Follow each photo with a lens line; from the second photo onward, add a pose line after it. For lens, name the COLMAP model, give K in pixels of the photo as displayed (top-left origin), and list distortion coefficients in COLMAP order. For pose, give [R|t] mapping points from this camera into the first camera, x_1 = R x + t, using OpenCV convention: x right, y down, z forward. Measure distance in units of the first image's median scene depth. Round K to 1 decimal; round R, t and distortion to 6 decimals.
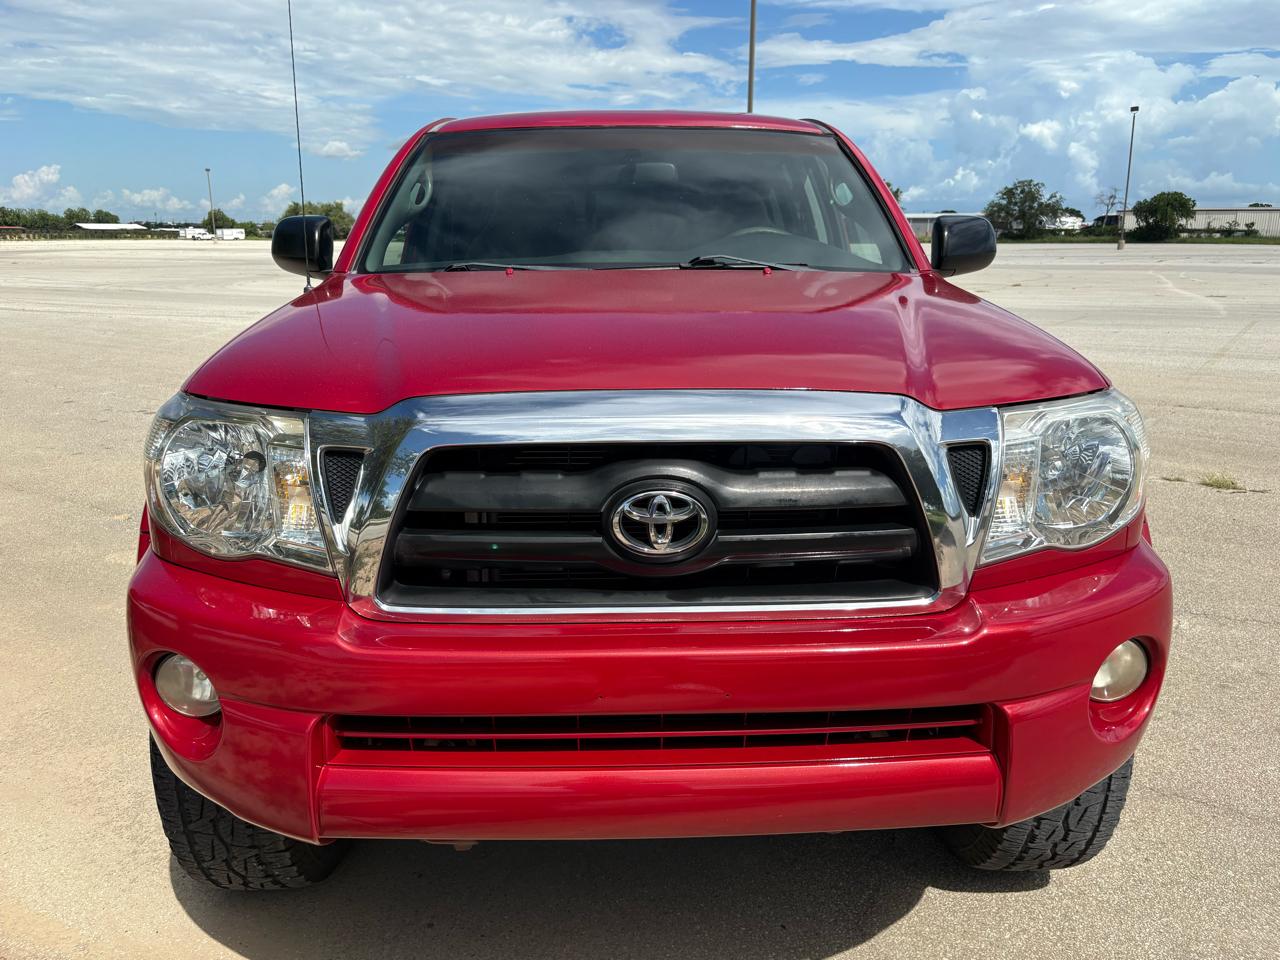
lens RADIAL K [[979.0, 0, 640.0], [0, 979.0, 480.0], [0, 0, 1]] dist [0.038373, -0.055468]
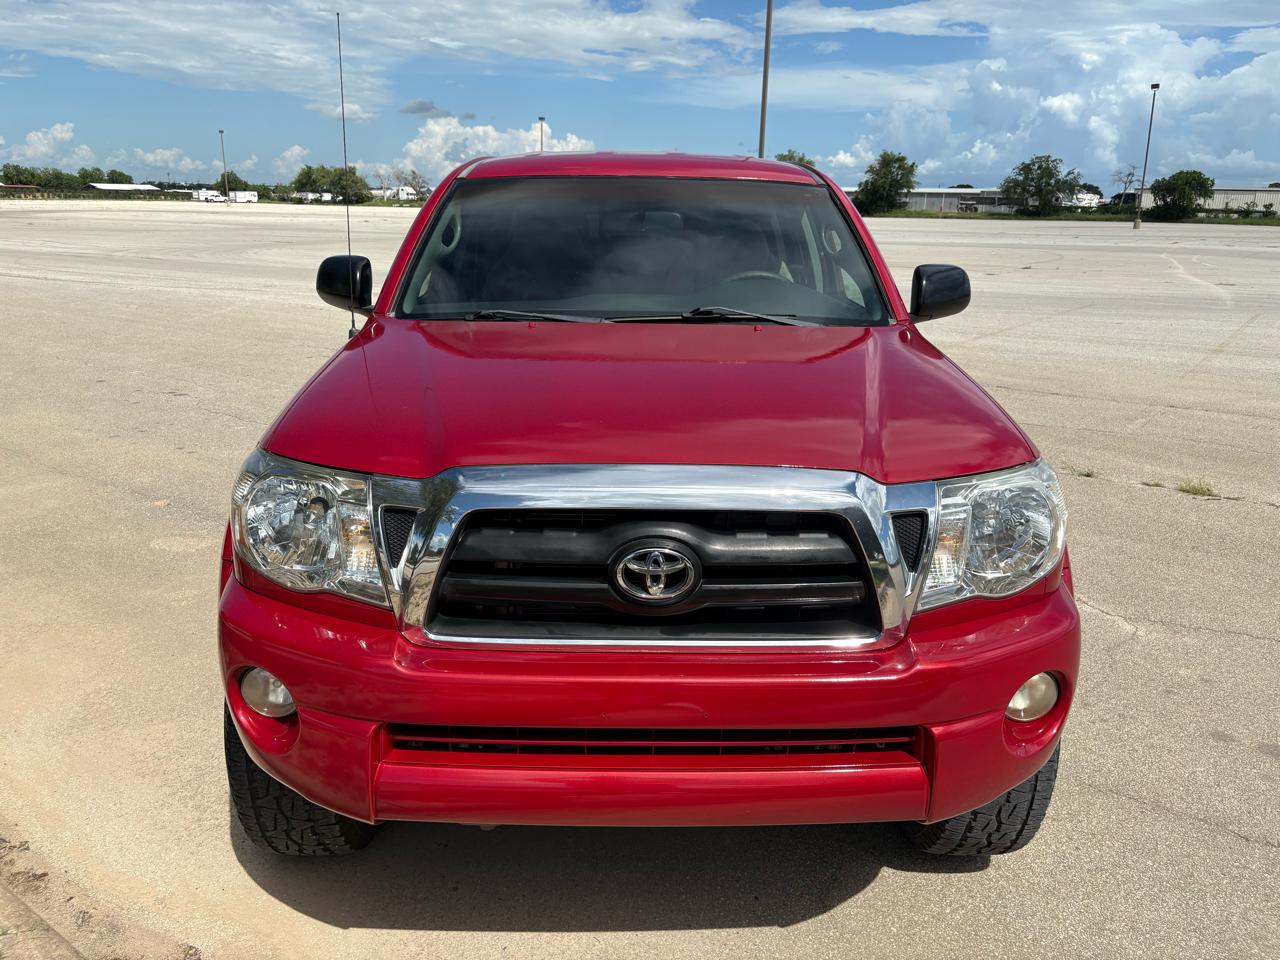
lens RADIAL K [[979.2, 0, 634.4], [0, 979.2, 478.7], [0, 0, 1]] dist [0.030621, -0.042615]
pose [[0.999724, 0.019421, -0.013236, 0.006006], [-0.019014, 0.999364, 0.030182, -0.082525], [0.013814, -0.029922, 0.999457, -0.167476]]
